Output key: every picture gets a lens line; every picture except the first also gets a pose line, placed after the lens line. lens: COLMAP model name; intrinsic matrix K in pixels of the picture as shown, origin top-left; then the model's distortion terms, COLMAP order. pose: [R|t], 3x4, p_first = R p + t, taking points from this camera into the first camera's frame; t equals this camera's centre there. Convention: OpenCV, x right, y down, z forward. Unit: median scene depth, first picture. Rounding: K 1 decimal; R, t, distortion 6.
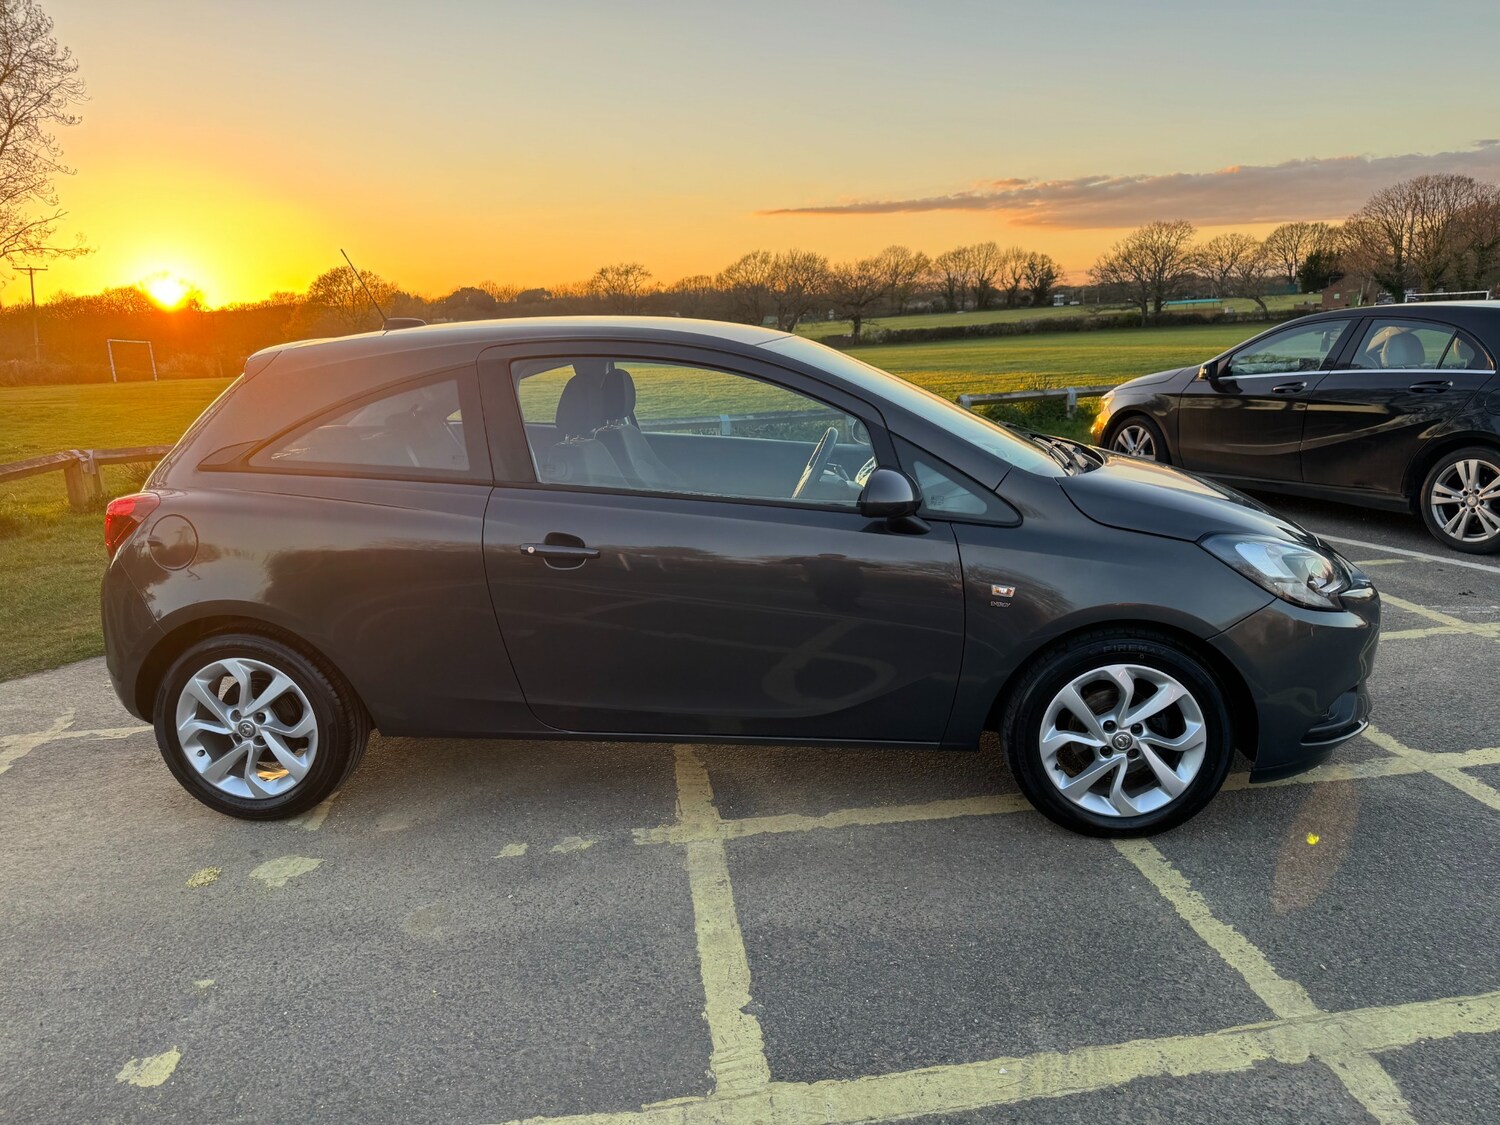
lens RADIAL K [[1057.8, 0, 754.1], [0, 1057.8, 575.9], [0, 0, 1]] dist [0.035396, -0.039354]
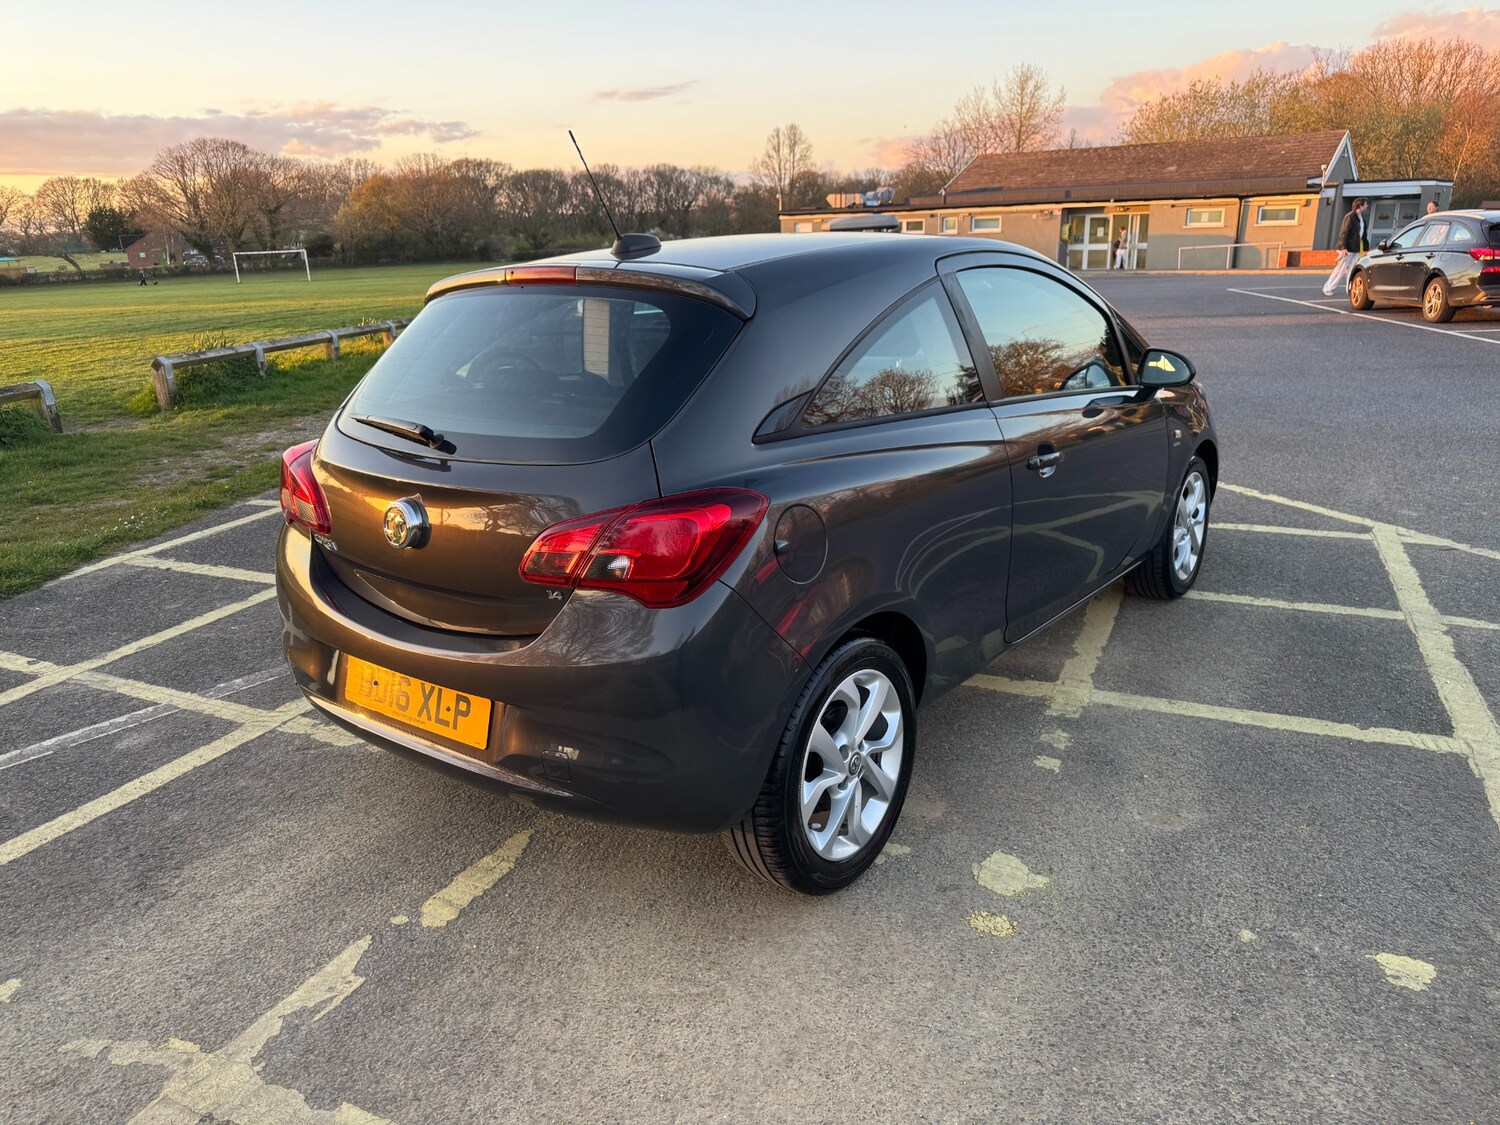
lens RADIAL K [[1057.8, 0, 745.4], [0, 1057.8, 562.0], [0, 0, 1]] dist [0.035396, -0.039354]
pose [[0.535540, -0.231345, 0.812205, -1.104240], [0.212449, 0.967723, 0.135561, -0.119064], [-0.817351, 0.099954, 0.567404, 0.614181]]
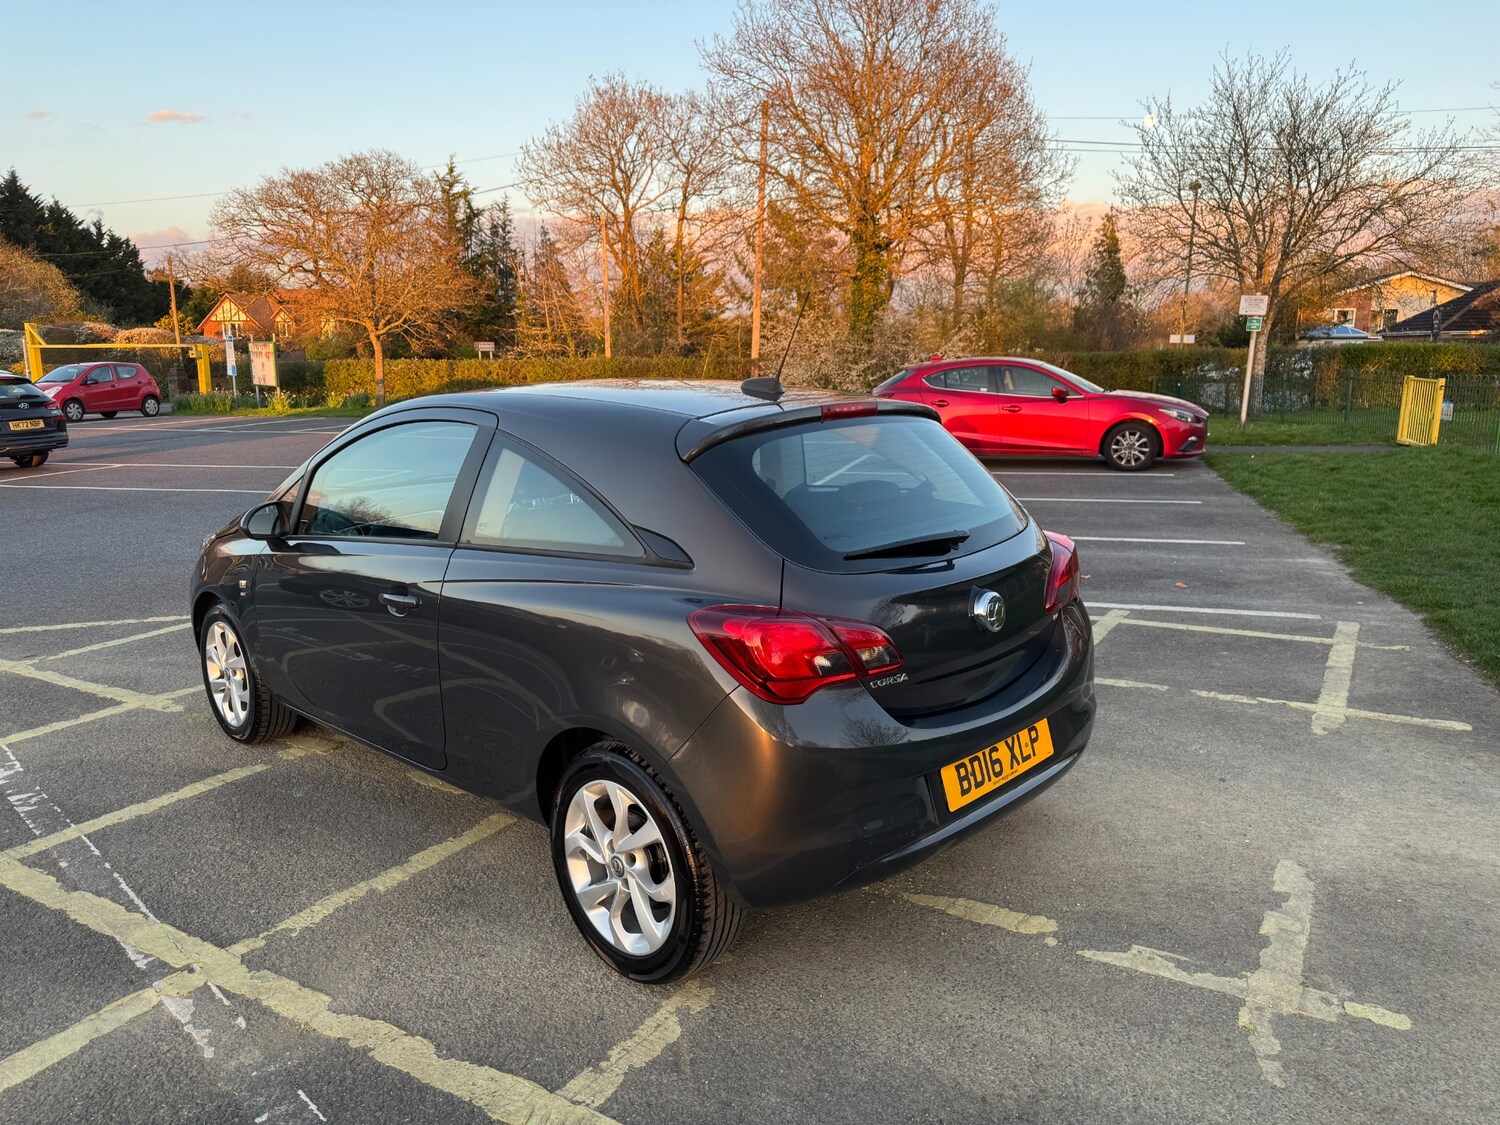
lens RADIAL K [[1057.8, 0, 741.7], [0, 1057.8, 569.3], [0, 0, 1]] dist [0.035396, -0.039354]
pose [[-0.777481, -0.082918, 0.623417, -1.003448], [0.184828, 0.917370, 0.352520, -0.468258], [-0.601134, 0.389302, -0.697912, 1.936758]]
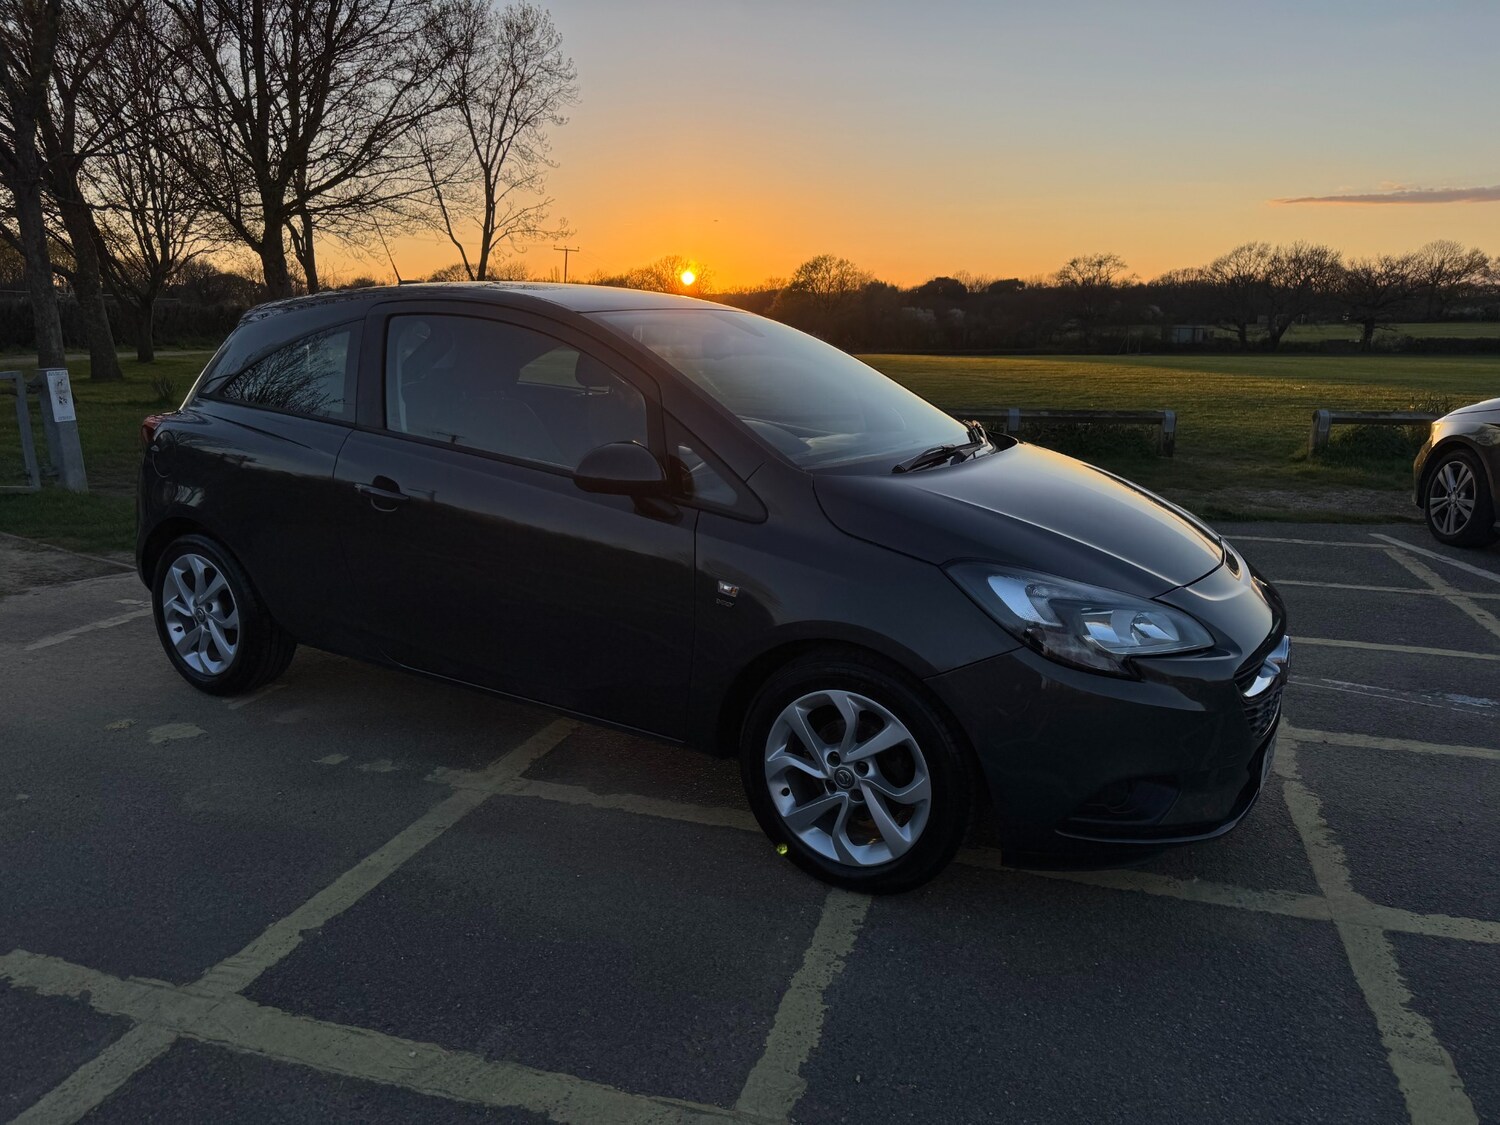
lens RADIAL K [[1057.8, 0, 741.2], [0, 1057.8, 567.4], [0, 0, 1]] dist [0.035396, -0.039354]
pose [[0.904879, 0.140109, -0.401950, 0.549295], [-0.139512, 0.989737, 0.030923, -0.031332], [0.402158, 0.028095, 0.915139, 0.143175]]
